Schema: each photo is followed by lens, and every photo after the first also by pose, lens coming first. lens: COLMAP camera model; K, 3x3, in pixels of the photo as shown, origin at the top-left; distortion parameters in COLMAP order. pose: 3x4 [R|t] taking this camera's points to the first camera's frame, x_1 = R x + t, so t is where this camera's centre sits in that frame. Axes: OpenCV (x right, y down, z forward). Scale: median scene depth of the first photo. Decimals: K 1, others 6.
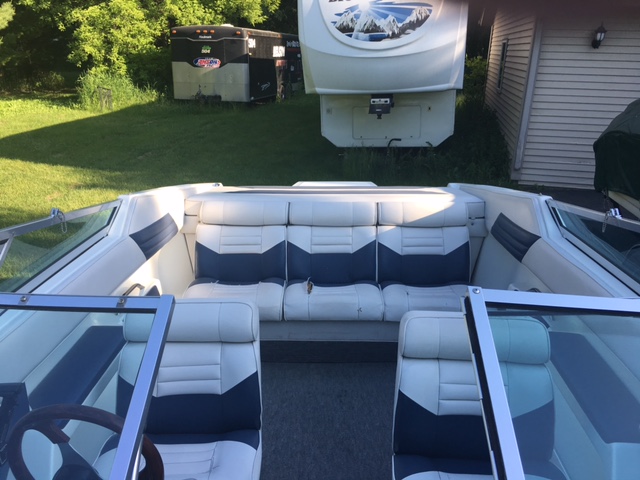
lens RADIAL K [[542.0, 0, 318.0], [0, 542.0, 237.7], [0, 0, 1]] dist [0.065129, -0.097735]
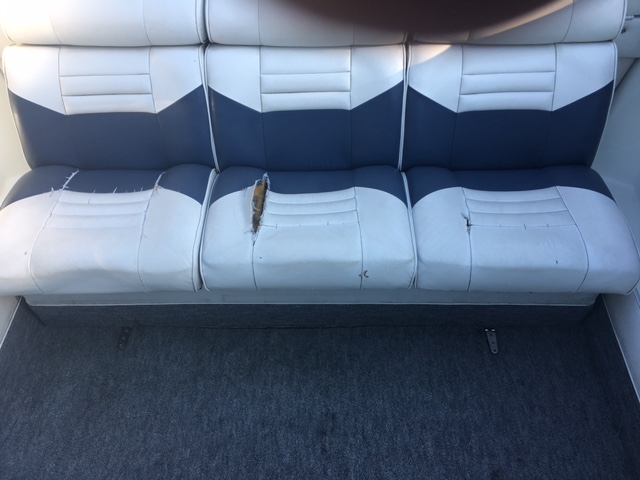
lens RADIAL K [[542.0, 0, 318.0], [0, 542.0, 237.7], [0, 0, 1]] dist [0.065129, -0.097735]
pose [[0.999786, -0.018102, -0.010015, 0.046512], [0.020680, 0.861689, 0.507015, -0.139932], [-0.000548, -0.507113, 0.861879, 0.667672]]
